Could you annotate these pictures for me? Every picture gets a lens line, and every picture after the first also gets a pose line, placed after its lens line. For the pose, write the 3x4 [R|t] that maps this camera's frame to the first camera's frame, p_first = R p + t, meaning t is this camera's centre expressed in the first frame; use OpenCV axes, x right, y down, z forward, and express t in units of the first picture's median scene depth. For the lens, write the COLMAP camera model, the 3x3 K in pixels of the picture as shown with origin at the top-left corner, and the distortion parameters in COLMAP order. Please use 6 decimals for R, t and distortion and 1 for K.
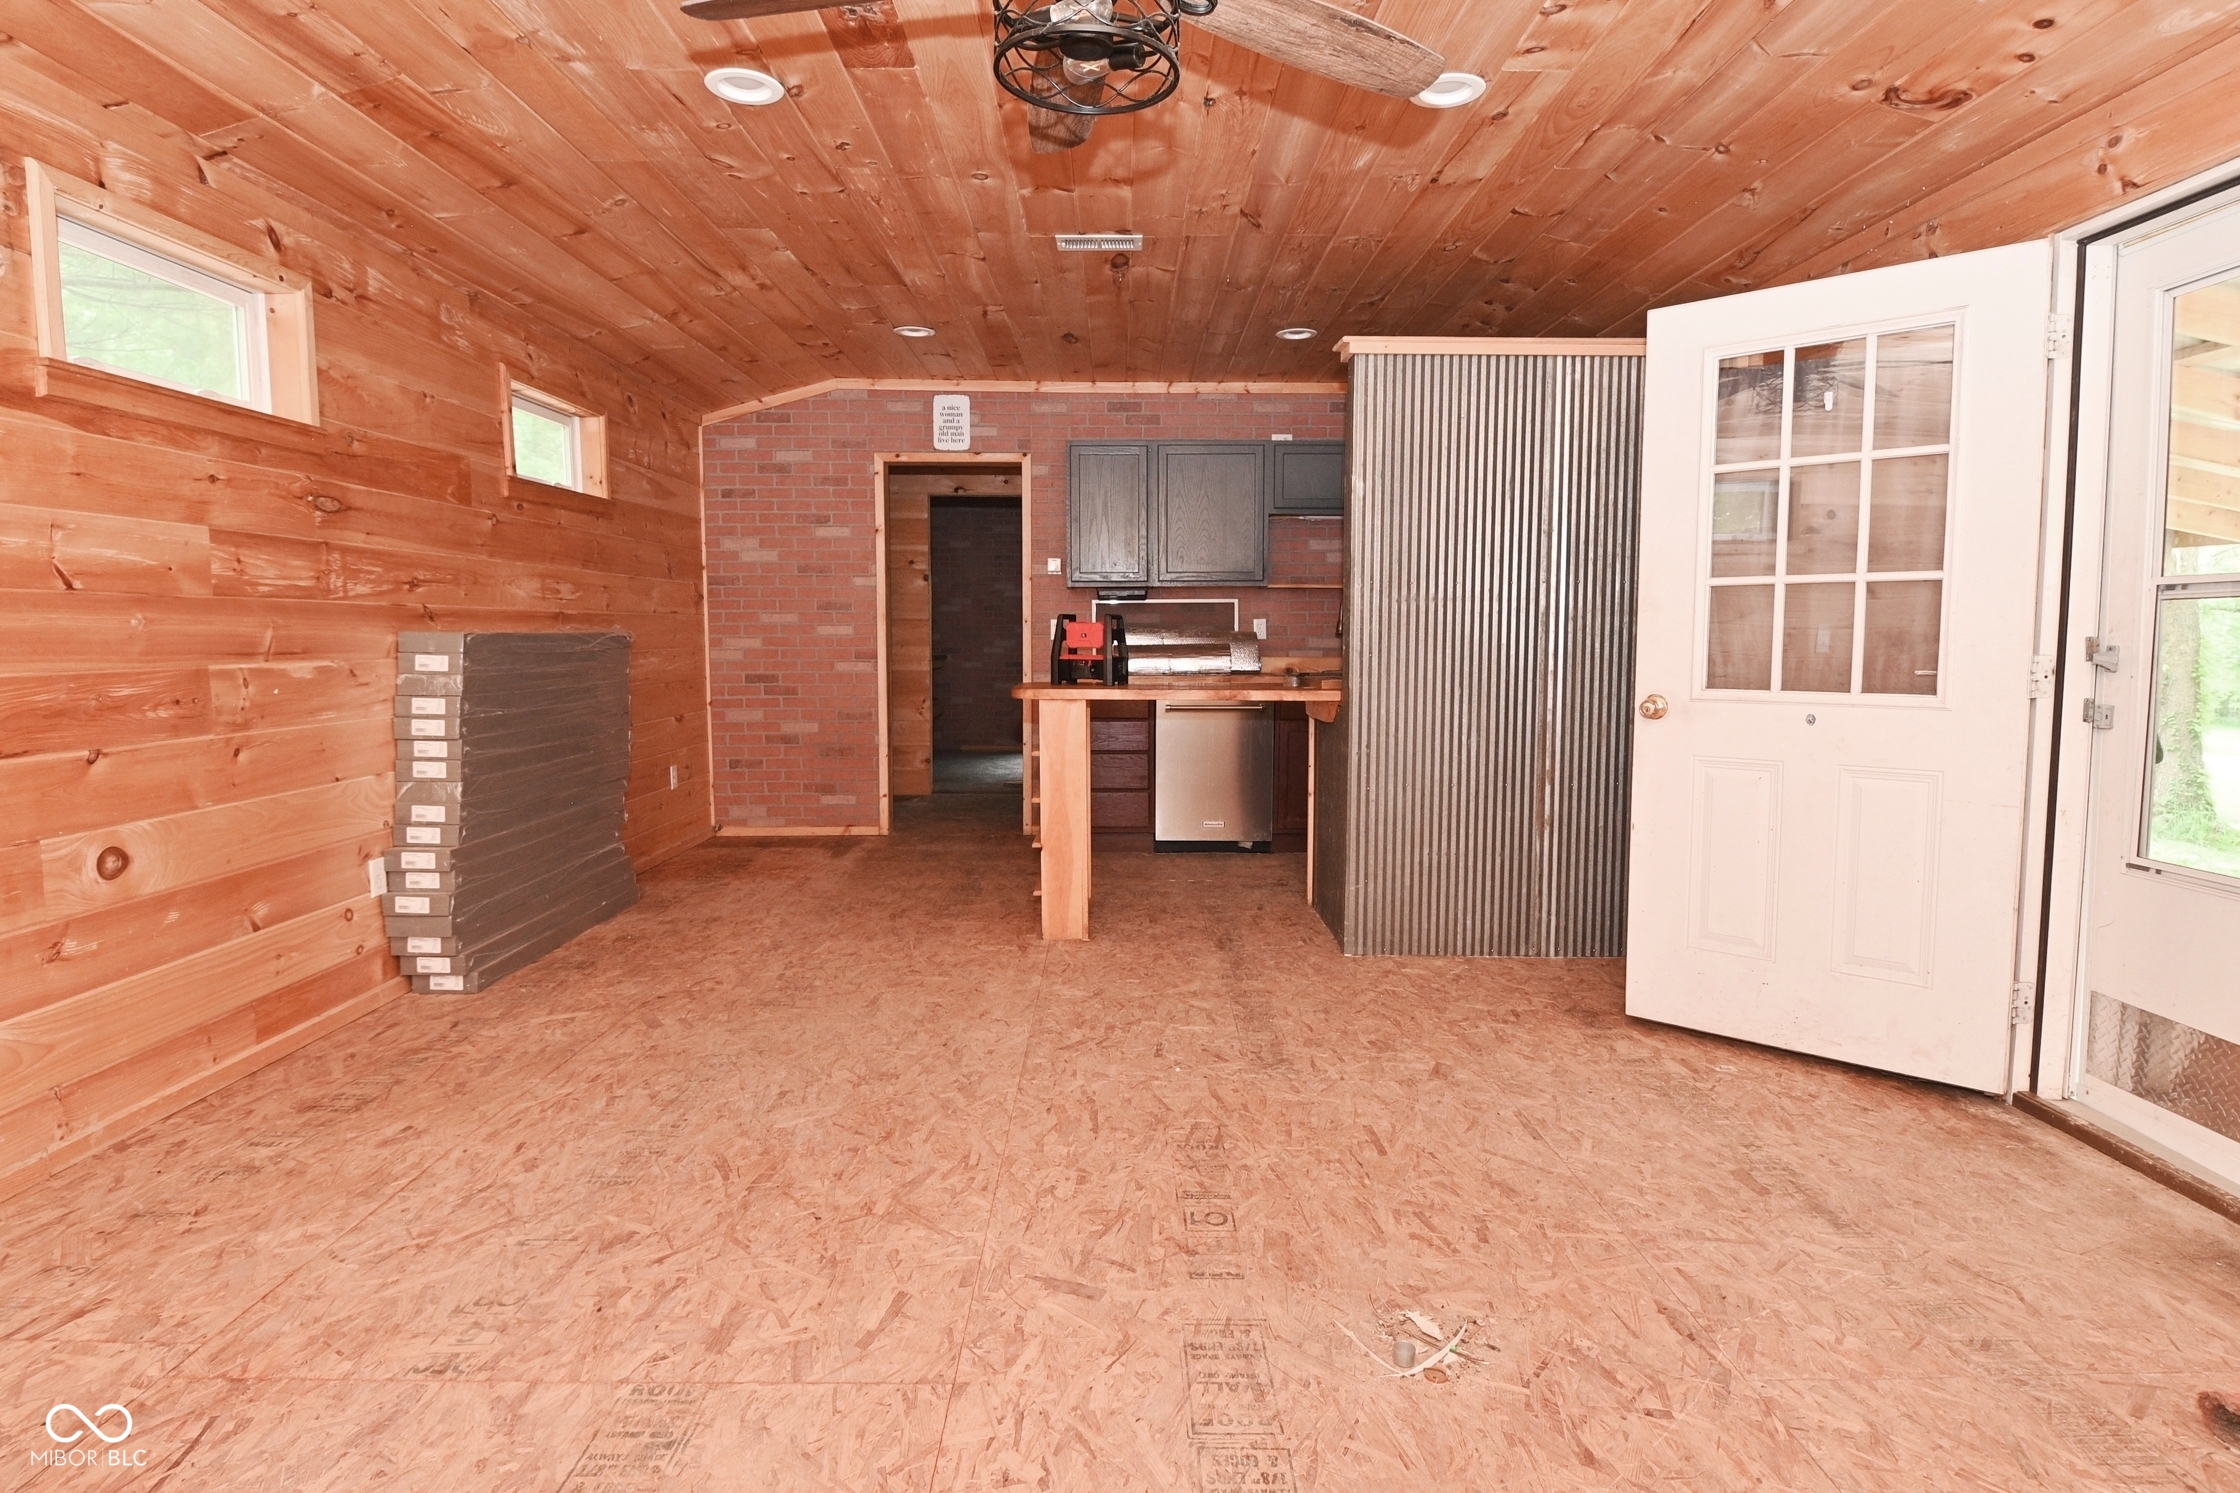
lens RADIAL K [[1191.1, 0, 1123.2], [0, 1191.1, 730.6], [0, 0, 1]] dist [0.003294, -0.006857]
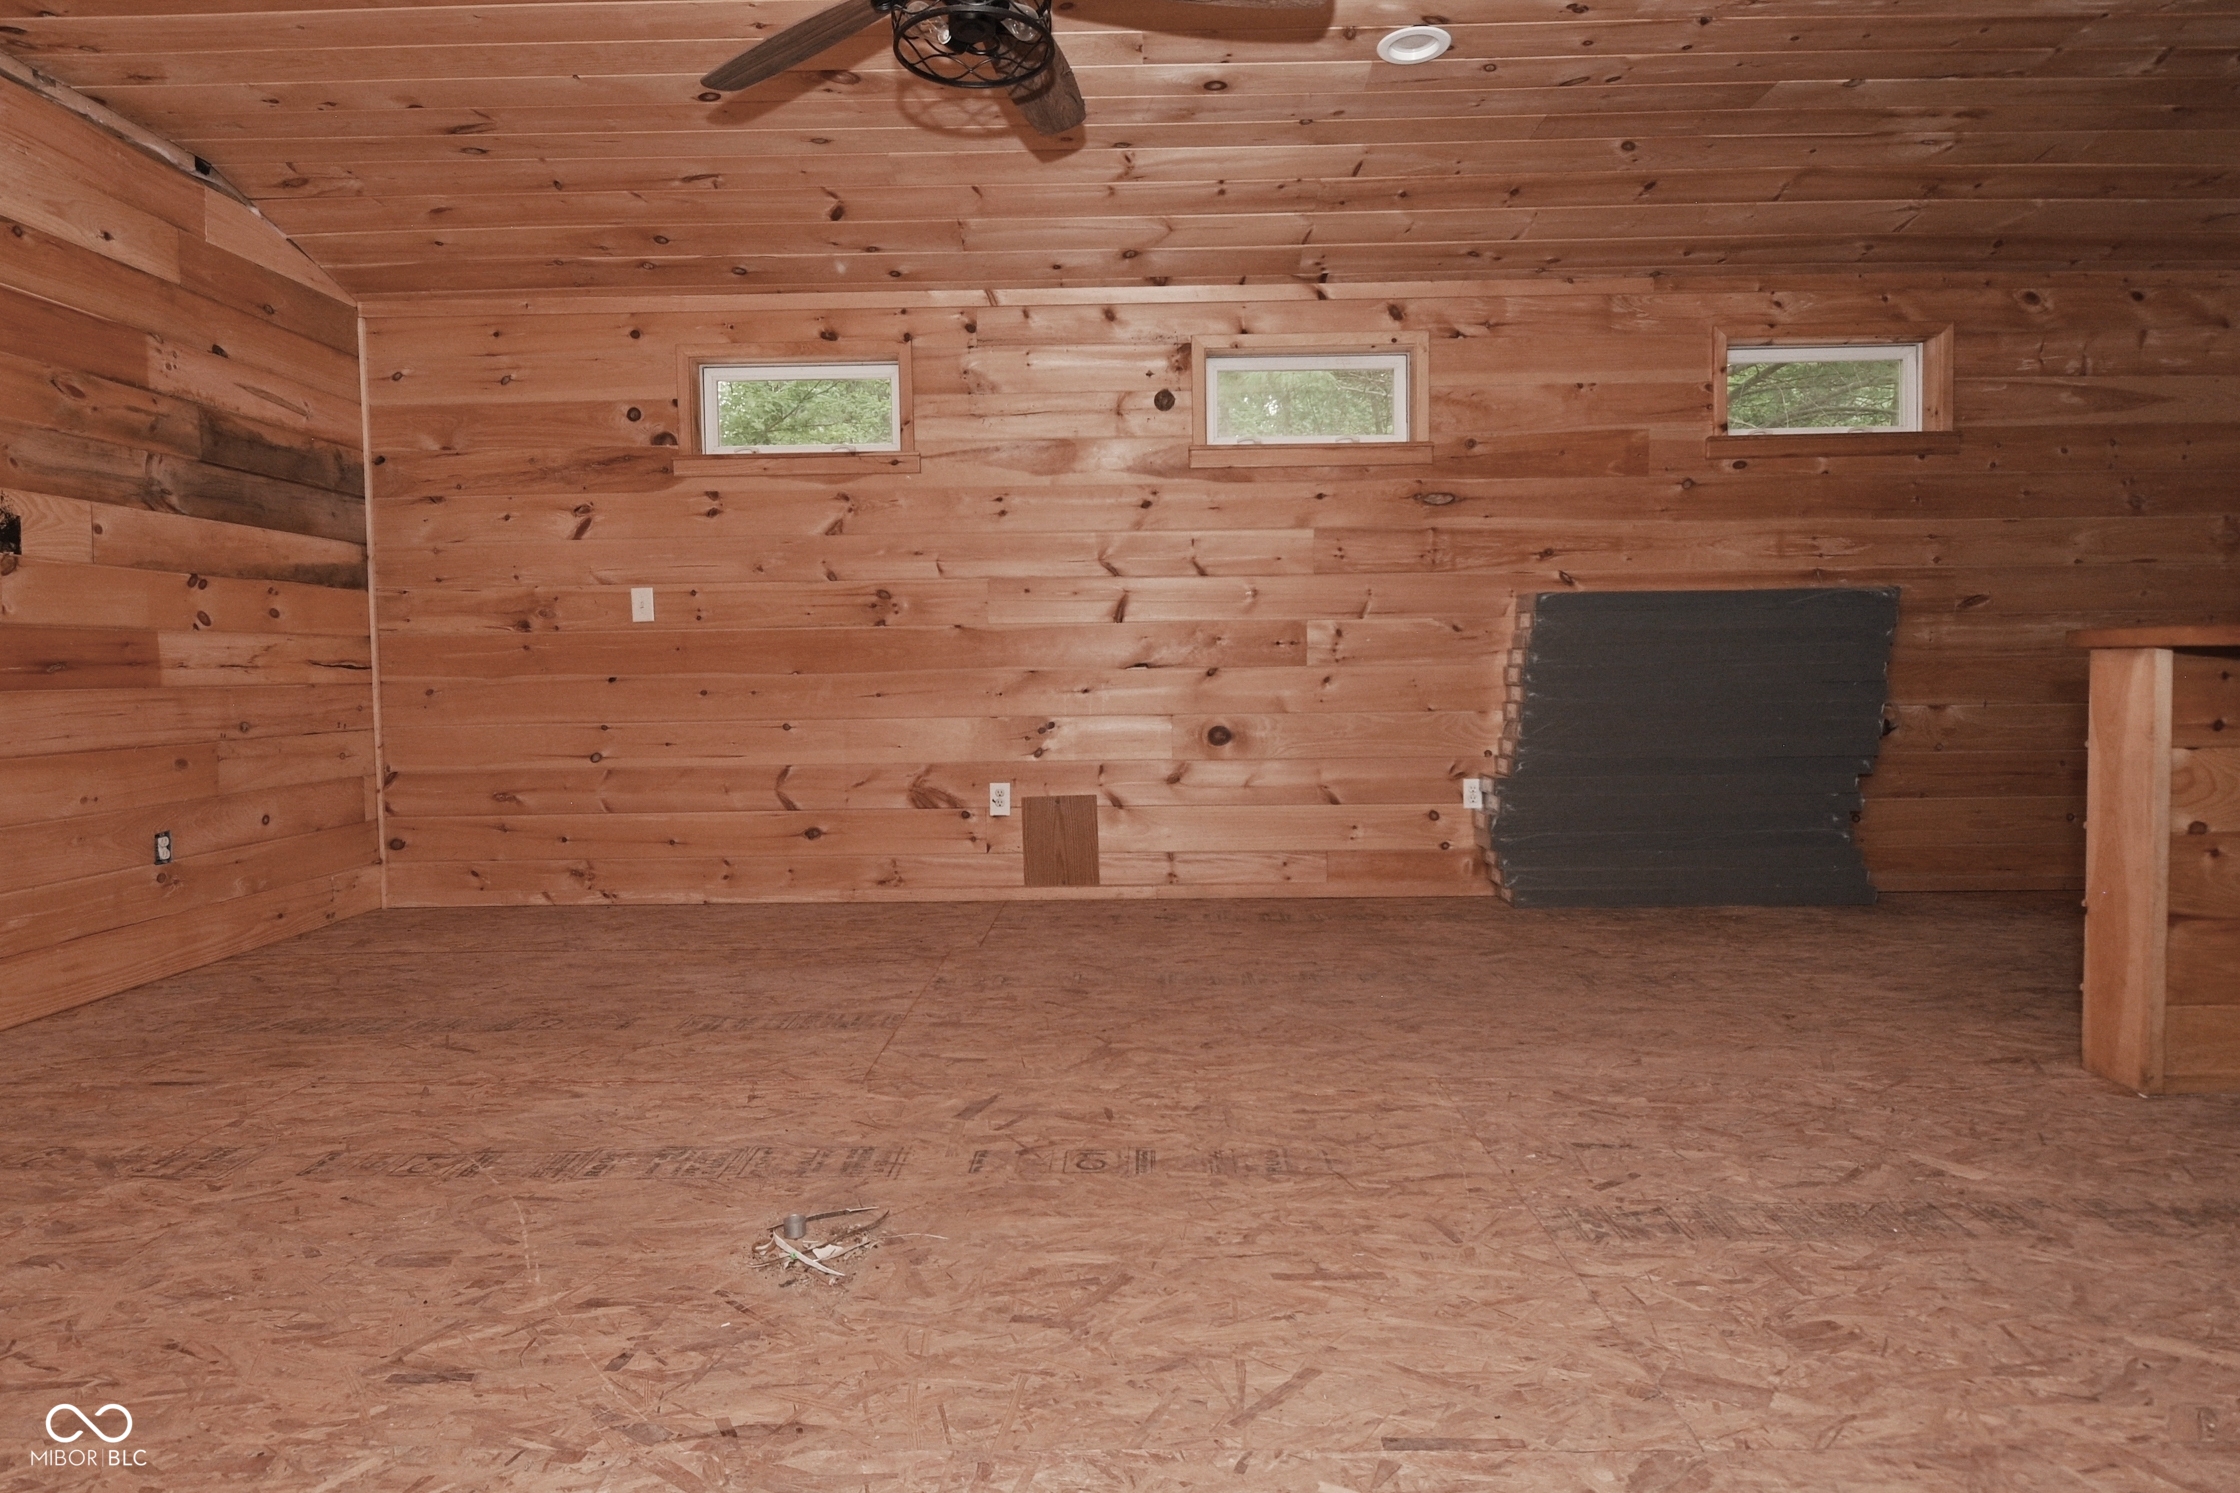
lens RADIAL K [[1191.1, 0, 1109.4], [0, 1191.1, 730.8], [0, 0, 1]] dist [0.003294, -0.006857]
pose [[-0.032205, 0.049793, -0.998240, 0.708270], [-0.071800, 0.996063, 0.052000, 0.023239], [0.996899, 0.073348, -0.028503, 0.743167]]
